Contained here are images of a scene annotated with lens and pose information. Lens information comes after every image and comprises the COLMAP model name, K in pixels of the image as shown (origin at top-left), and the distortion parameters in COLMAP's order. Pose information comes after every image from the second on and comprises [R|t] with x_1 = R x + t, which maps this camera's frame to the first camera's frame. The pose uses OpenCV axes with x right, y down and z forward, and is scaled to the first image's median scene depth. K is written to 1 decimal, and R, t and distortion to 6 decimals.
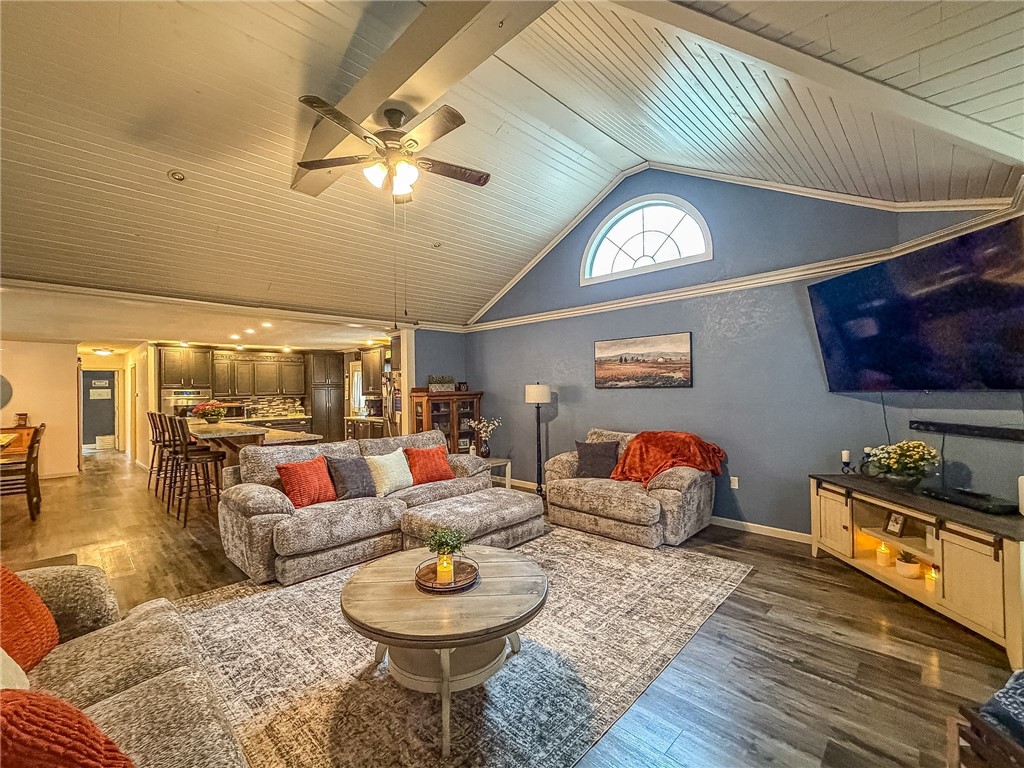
lens RADIAL K [[440.4, 0, 543.4], [0, 440.4, 385.6], [0, 0, 1]] dist [-0.002722, -0.000667]
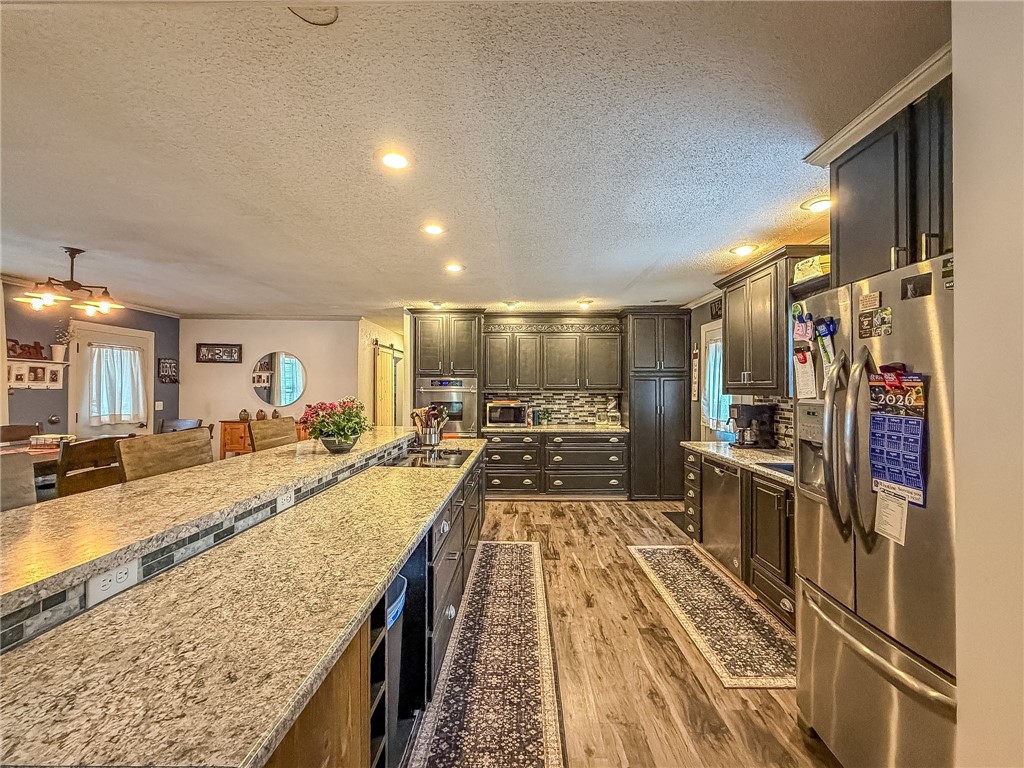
lens RADIAL K [[457.0, 0, 505.2], [0, 457.0, 382.0], [0, 0, 1]] dist [0.041189, -0.000226]
pose [[0.655801, 0.006119, -0.754909, -0.205747], [-0.007252, 0.999972, 0.001806, 0.011039], [0.754899, 0.004291, 0.655827, 0.527119]]
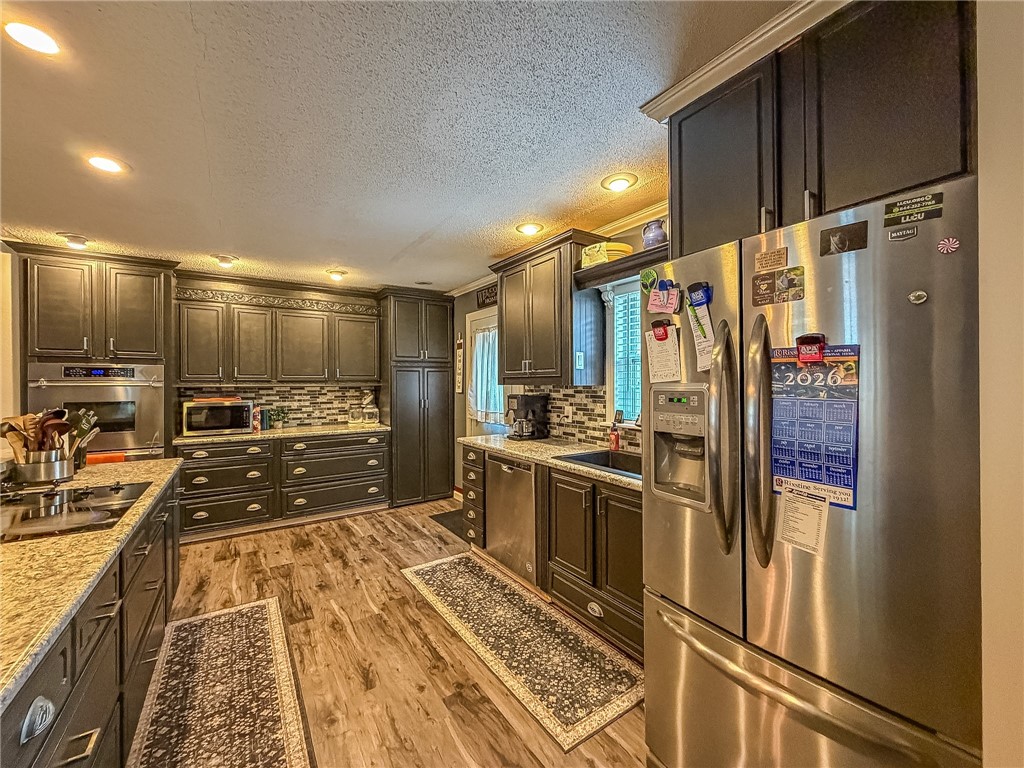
lens RADIAL K [[439.1, 0, 528.4], [0, 439.1, 383.8], [0, 0, 1]] dist [-0.000107, -0.000268]
pose [[0.972941, 0.010800, -0.230803, -0.281482], [-0.008544, 0.999905, 0.010773, 0.016609], [0.230897, -0.008510, 0.972941, 0.590619]]
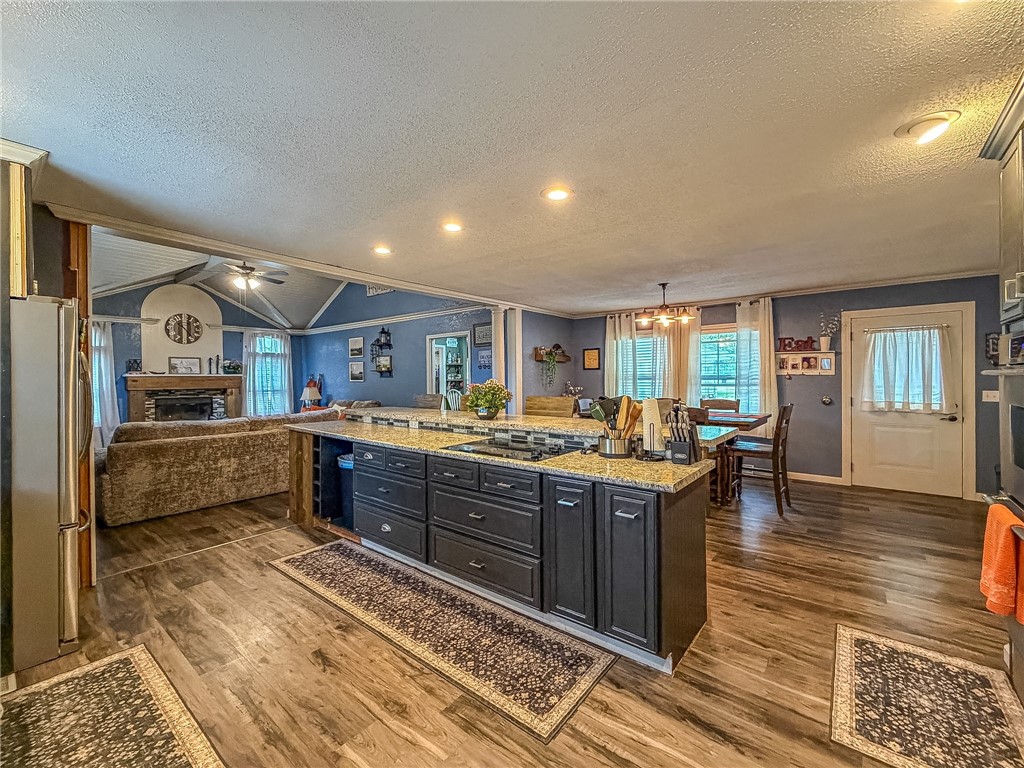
lens RADIAL K [[426.9, 0, 535.5], [0, 426.9, 381.8], [0, 0, 1]] dist [-0.000483, -0.000188]
pose [[-0.995609, 0.019576, -0.091538, -0.488592], [0.019579, 0.999808, 0.000858, 0.024086], [0.091537, -0.000939, -0.995801, 0.990532]]
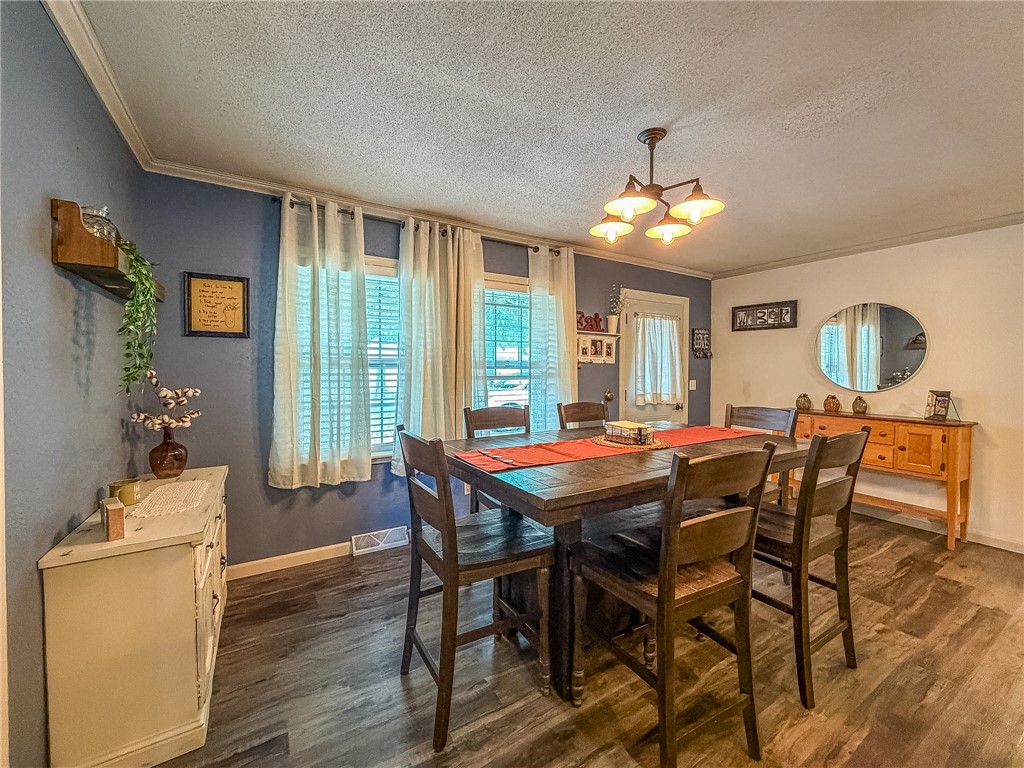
lens RADIAL K [[419.2, 0, 478.9], [0, 419.2, 376.4], [0, 0, 1]] dist [-0.000640, -0.000165]
pose [[-0.297462, 0.029634, -0.954274, -0.460731], [0.008597, 0.999561, 0.028361, 0.022802], [0.954695, 0.000232, -0.297586, 0.496300]]
